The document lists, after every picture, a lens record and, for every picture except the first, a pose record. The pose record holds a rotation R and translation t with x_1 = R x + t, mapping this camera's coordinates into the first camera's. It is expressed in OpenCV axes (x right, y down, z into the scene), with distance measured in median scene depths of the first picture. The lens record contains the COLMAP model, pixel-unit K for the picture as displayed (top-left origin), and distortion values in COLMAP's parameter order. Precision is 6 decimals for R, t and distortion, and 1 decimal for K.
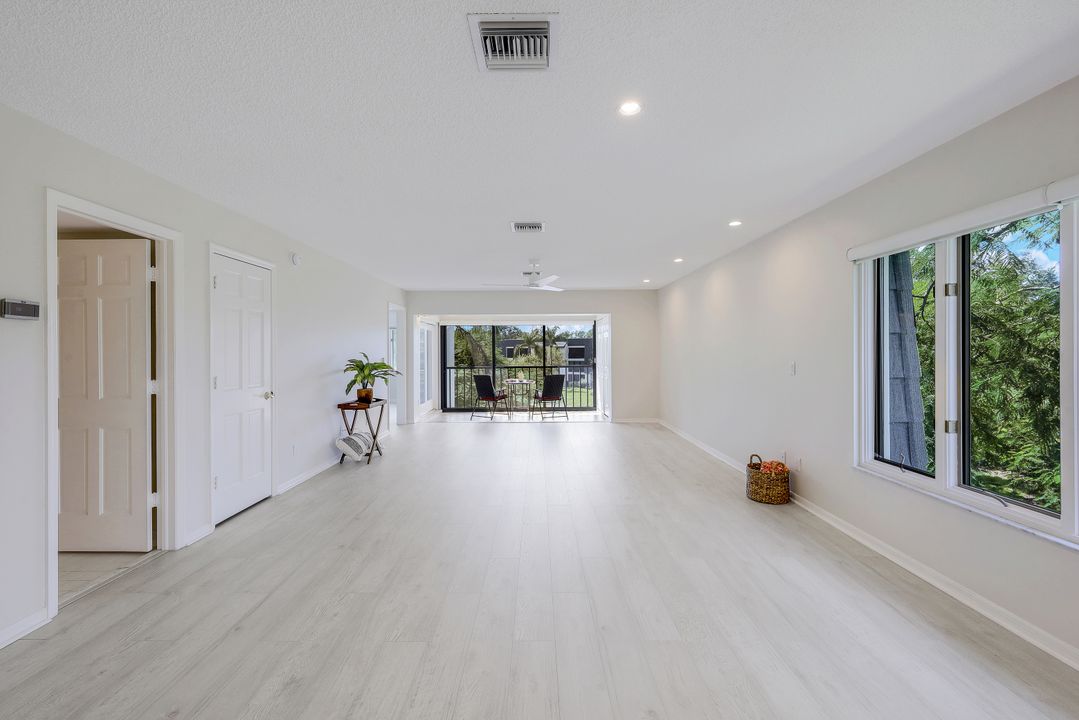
lens RADIAL K [[442.5, 0, 525.7], [0, 442.5, 352.9], [0, 0, 1]] dist [-0.002125, 0.000095]
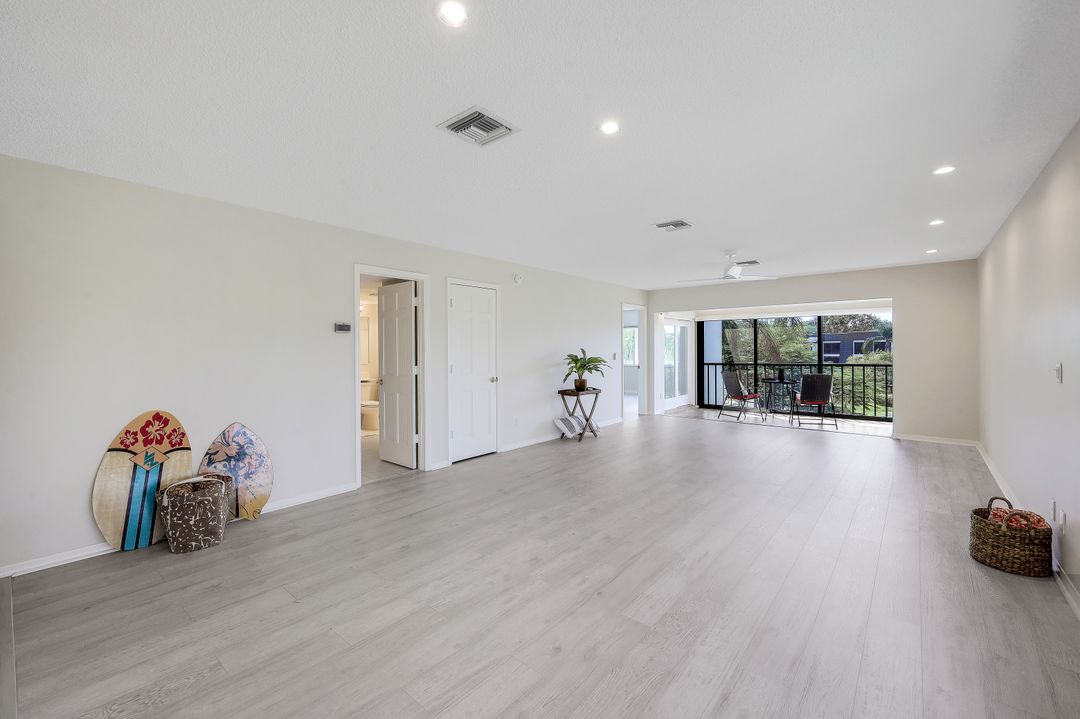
lens RADIAL K [[441.6, 0, 541.2], [0, 441.6, 352.0], [0, 0, 1]] dist [0.001551, 0.000070]
pose [[0.770438, 0.003765, -0.637504, 0.321149], [0.001917, 0.999964, 0.008222, -0.001815], [0.637512, -0.007556, 0.770403, 0.015998]]
